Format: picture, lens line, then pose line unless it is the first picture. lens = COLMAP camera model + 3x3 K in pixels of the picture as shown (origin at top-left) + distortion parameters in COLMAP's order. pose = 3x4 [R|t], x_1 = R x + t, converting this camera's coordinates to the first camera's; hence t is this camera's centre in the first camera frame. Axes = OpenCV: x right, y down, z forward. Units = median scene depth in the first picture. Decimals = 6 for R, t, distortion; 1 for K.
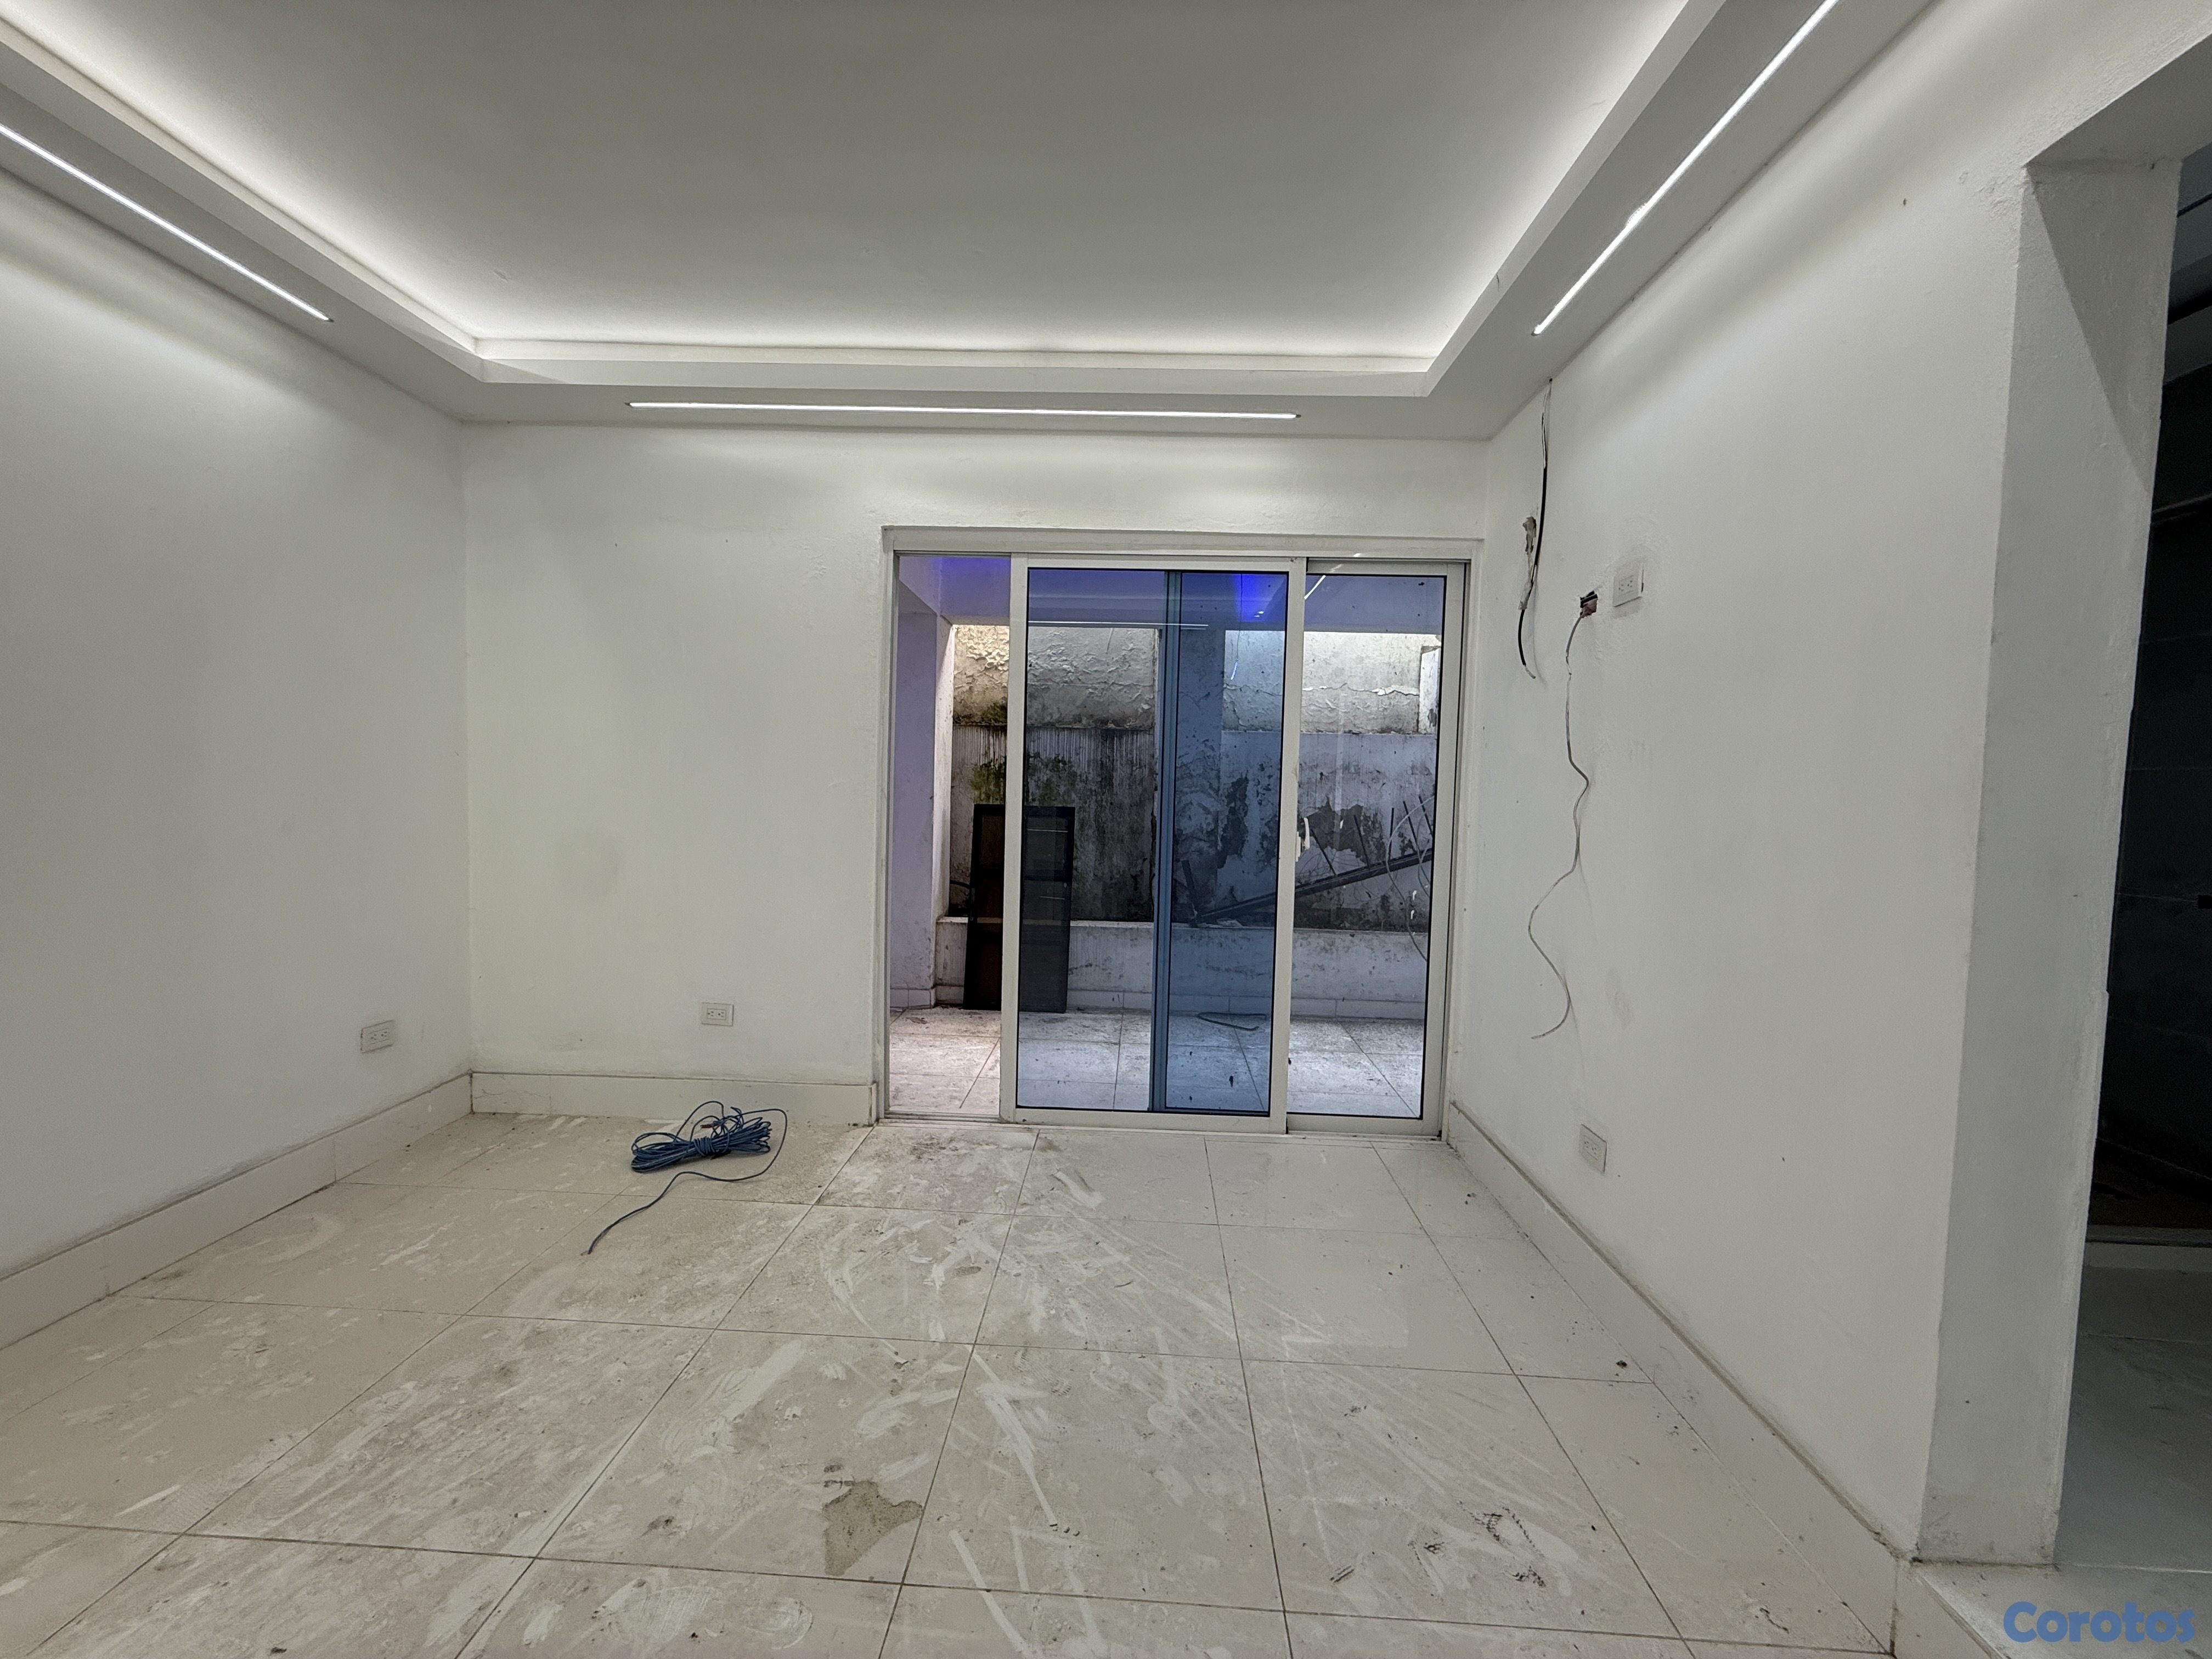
lens RADIAL K [[875.6, 0, 1103.0], [0, 875.6, 836.0], [0, 0, 1]] dist [-0.001345, 0.000227]
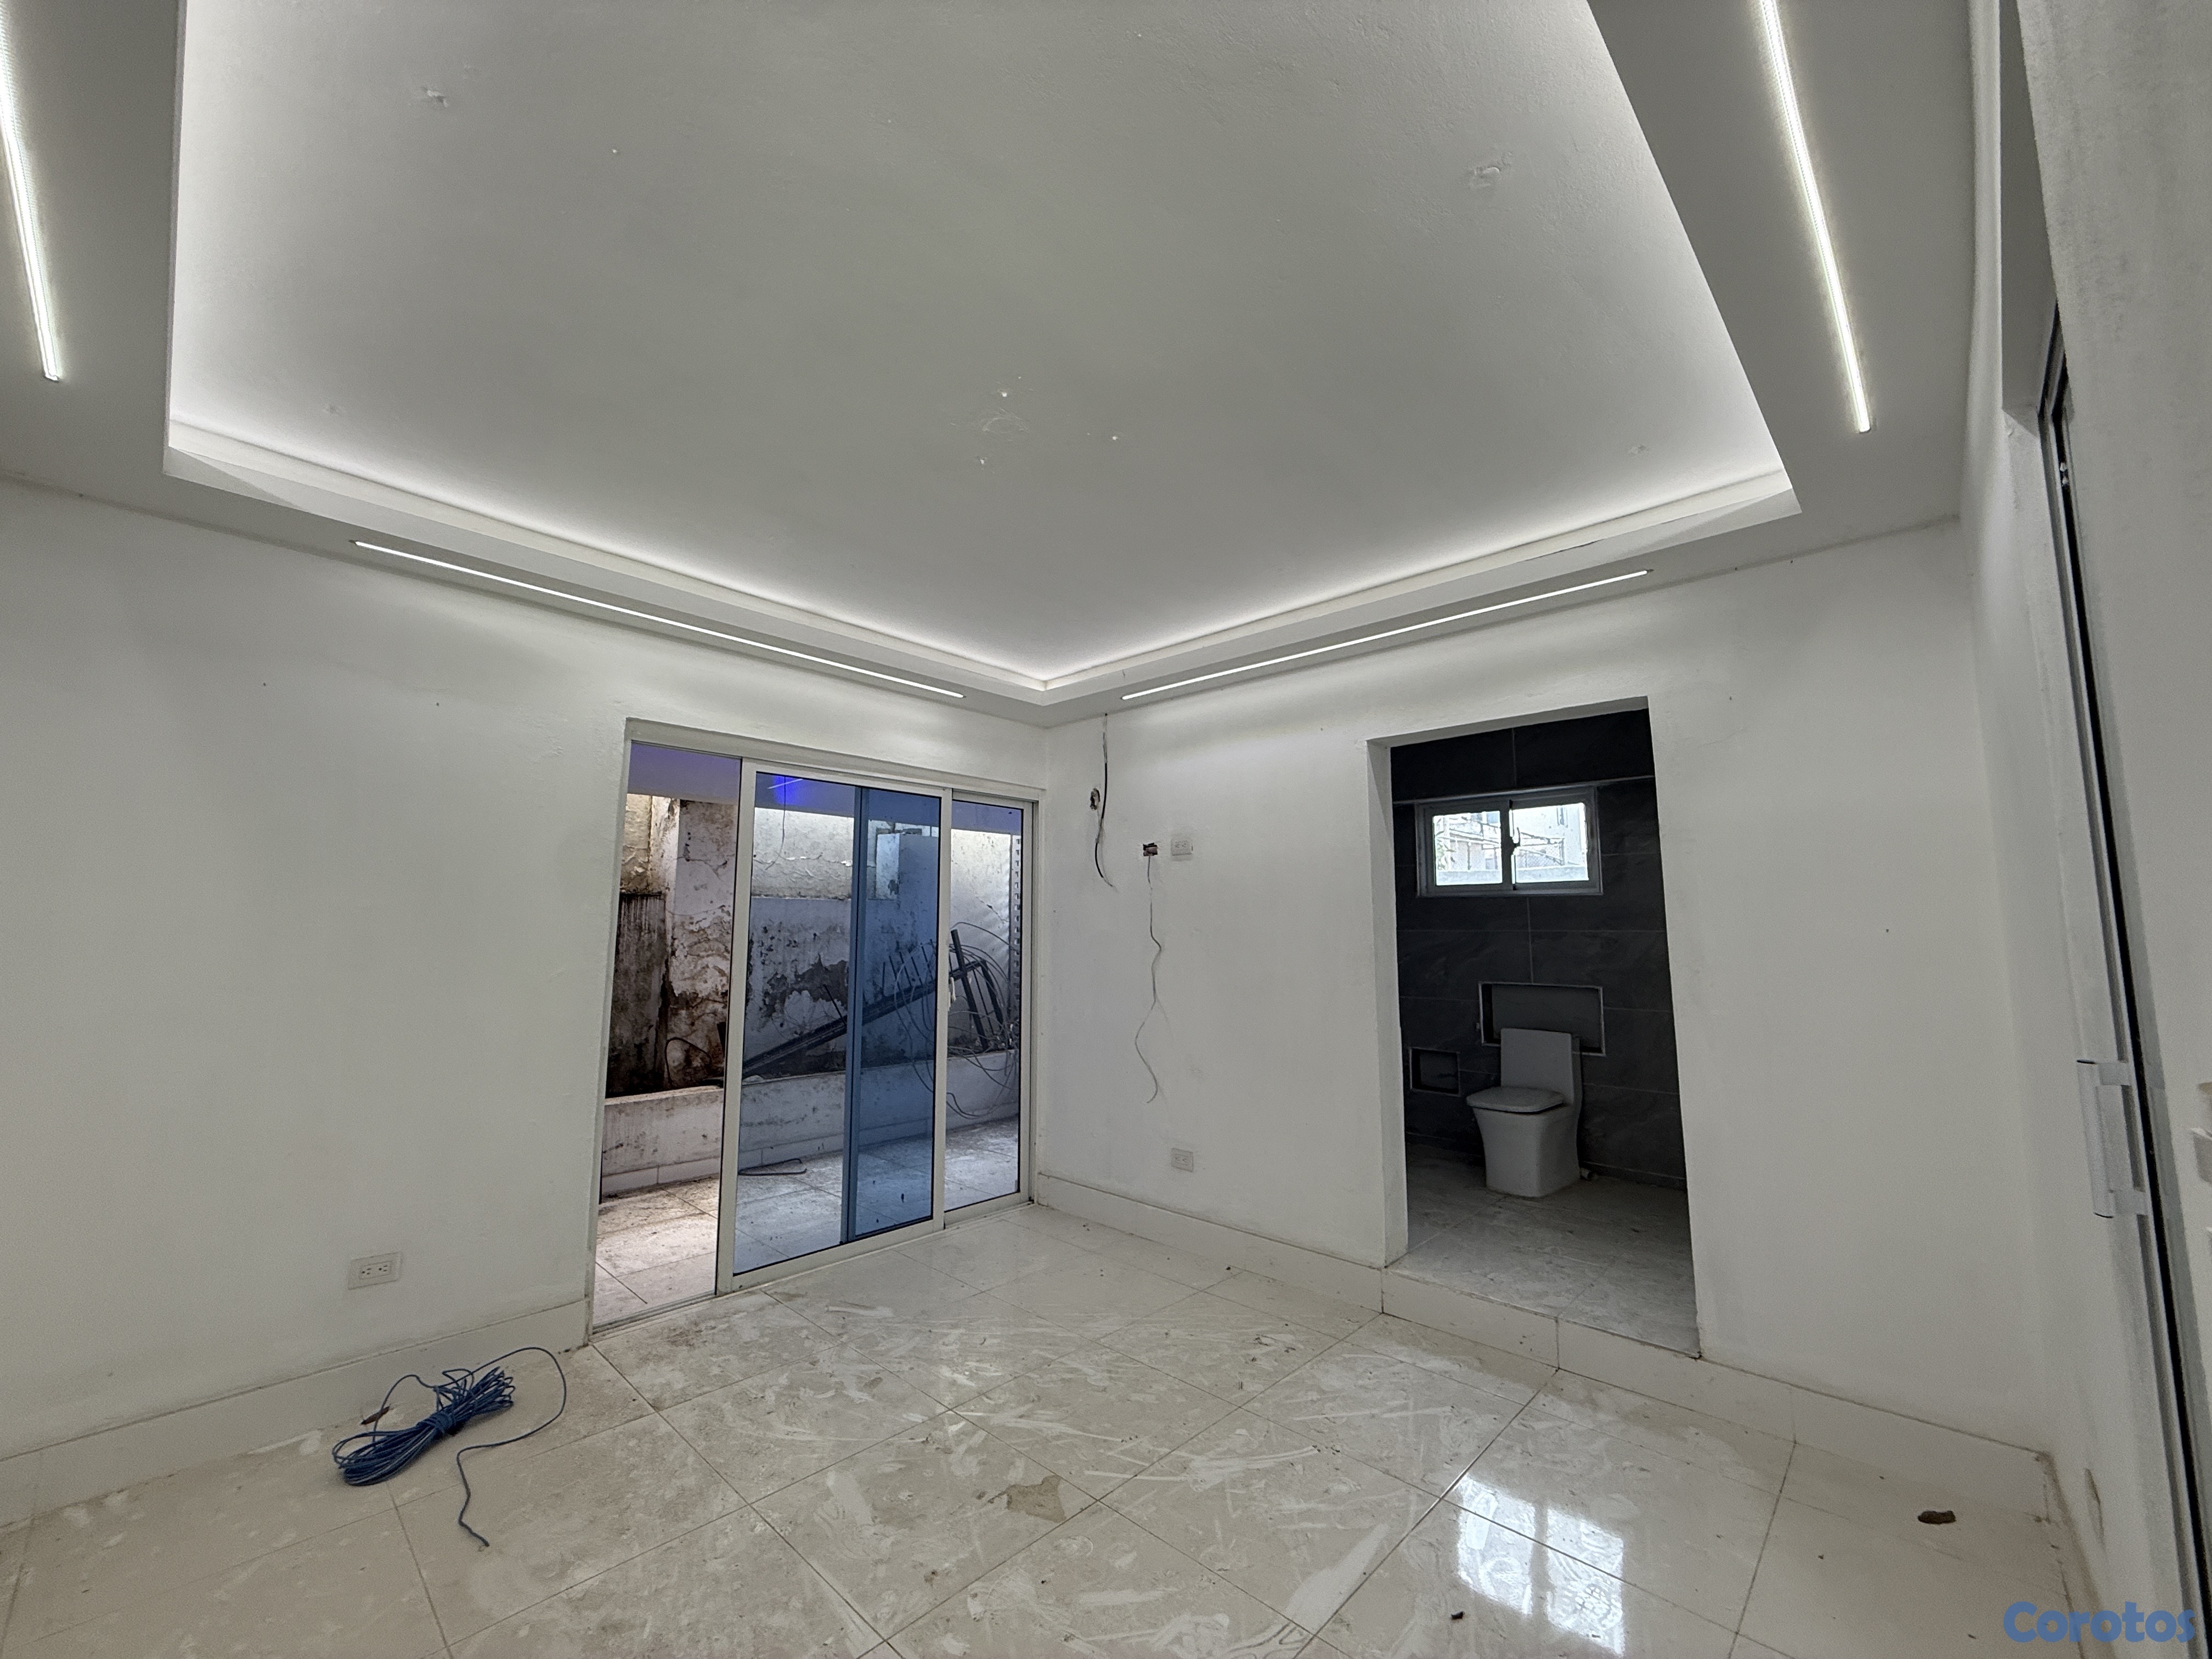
lens RADIAL K [[875.6, 0, 1103.0], [0, 875.6, 836.0], [0, 0, 1]] dist [-0.001345, 0.000227]
pose [[0.656701, 0.060029, 0.751759, -0.651985], [0.058686, 0.989737, -0.130297, -0.047541], [-0.751865, 0.129683, 0.646438, -0.071637]]
